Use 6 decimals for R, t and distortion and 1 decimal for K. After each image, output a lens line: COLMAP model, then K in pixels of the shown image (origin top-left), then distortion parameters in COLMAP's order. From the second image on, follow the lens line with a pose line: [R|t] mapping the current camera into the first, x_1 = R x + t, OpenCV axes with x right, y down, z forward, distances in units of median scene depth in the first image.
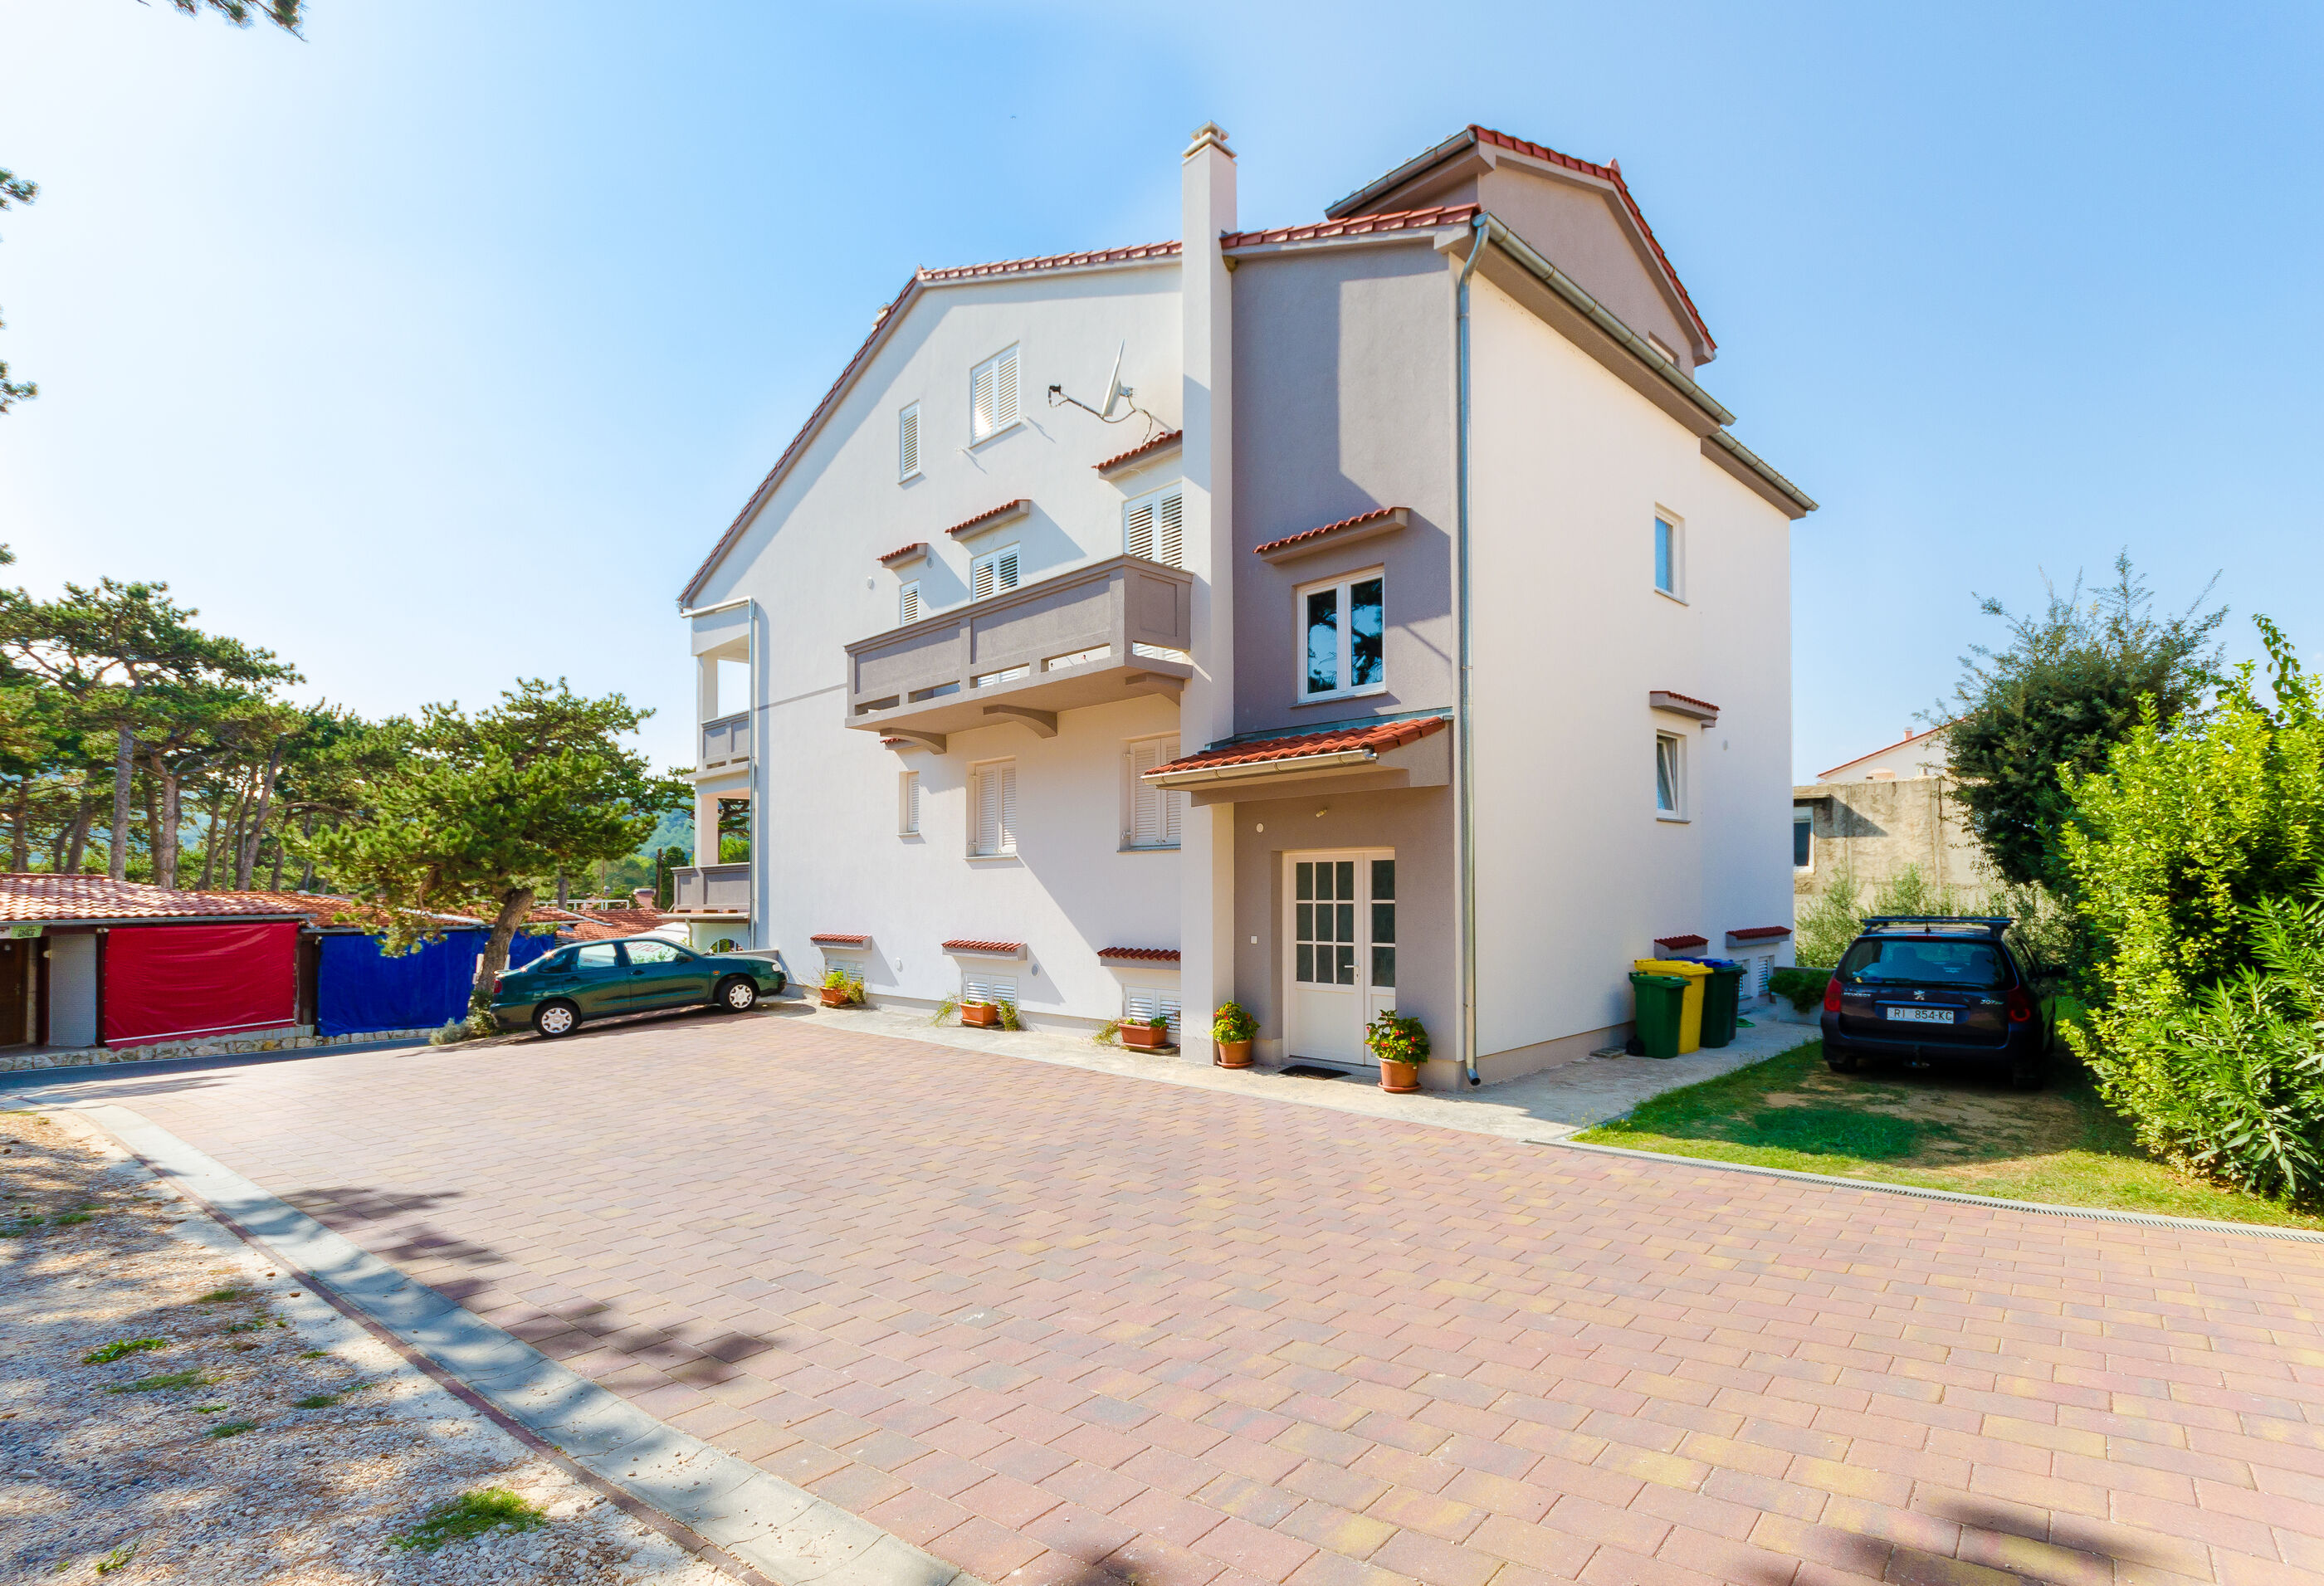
lens RADIAL K [[1100.3, 0, 1211.8], [0, 1100.3, 870.1], [0, 0, 1]] dist [-0.000970, -0.000050]
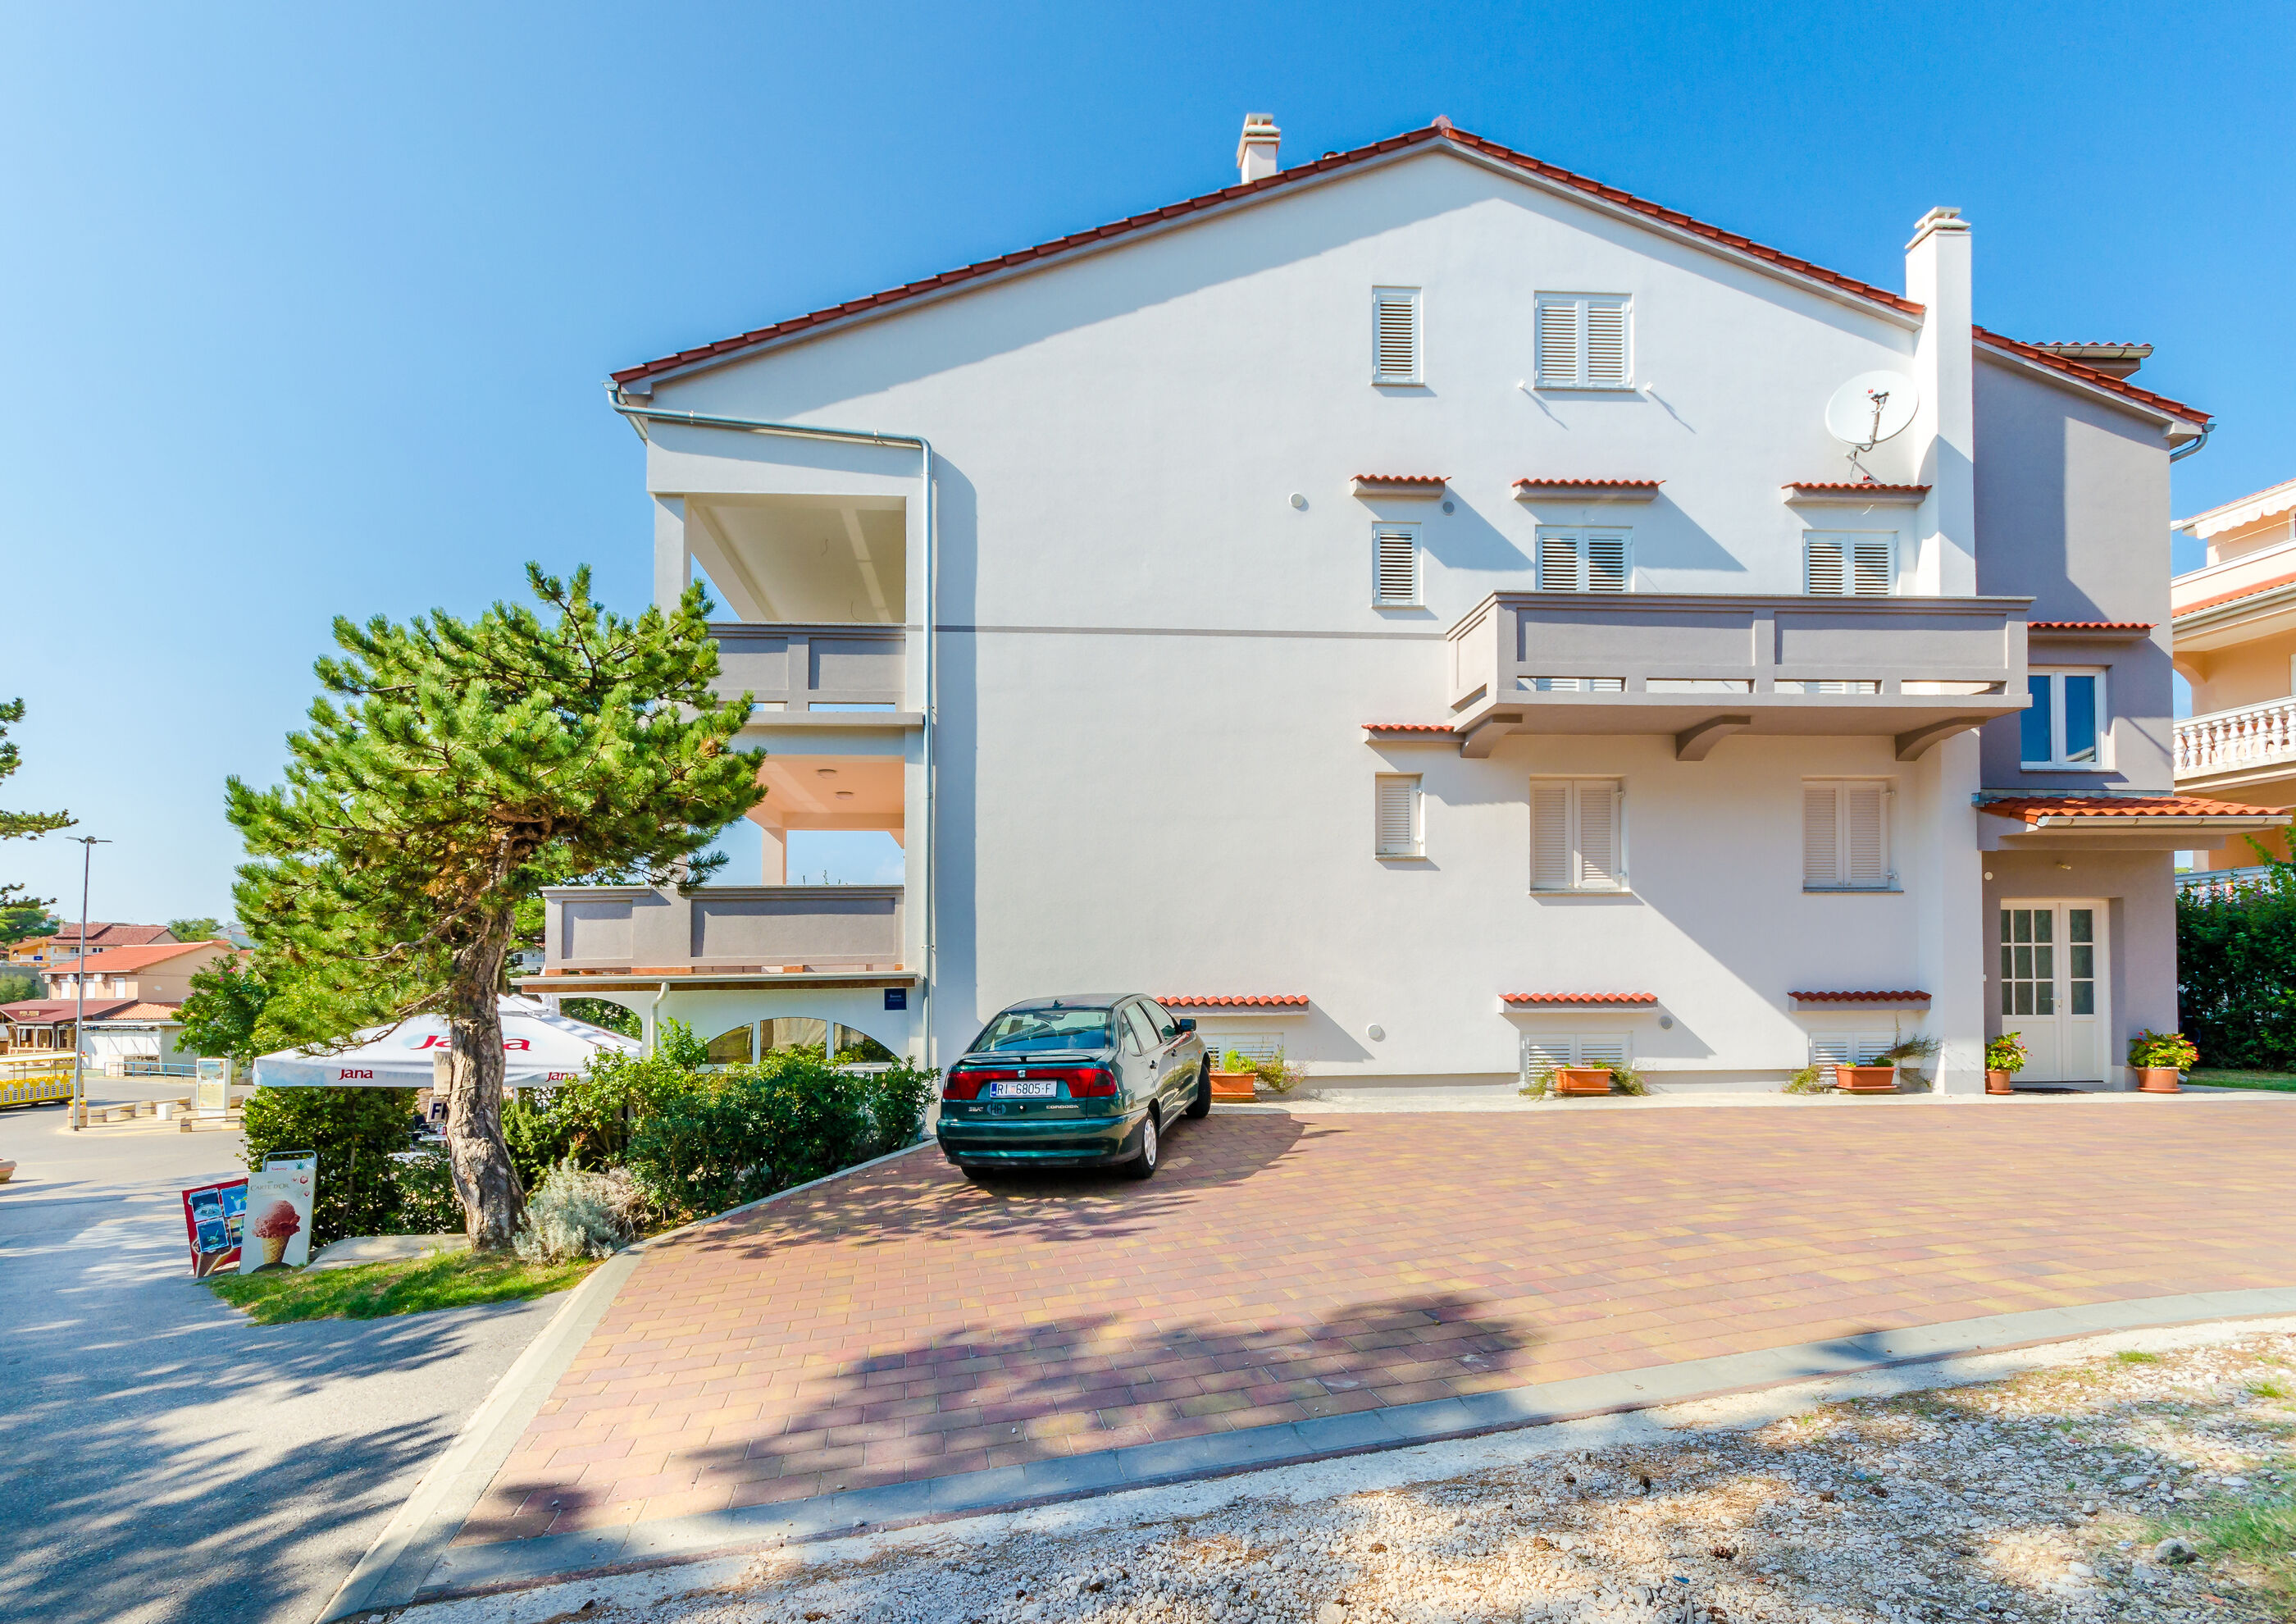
lens RADIAL K [[1101.4, 0, 1144.2], [0, 1101.4, 962.6], [0, 0, 1]] dist [0.001670, 0.000388]
pose [[0.673246, 0.016554, 0.739234, -1.207655], [-0.011131, 0.999863, -0.012254, 0.063827], [-0.739335, 0.000022, 0.673338, 0.797616]]
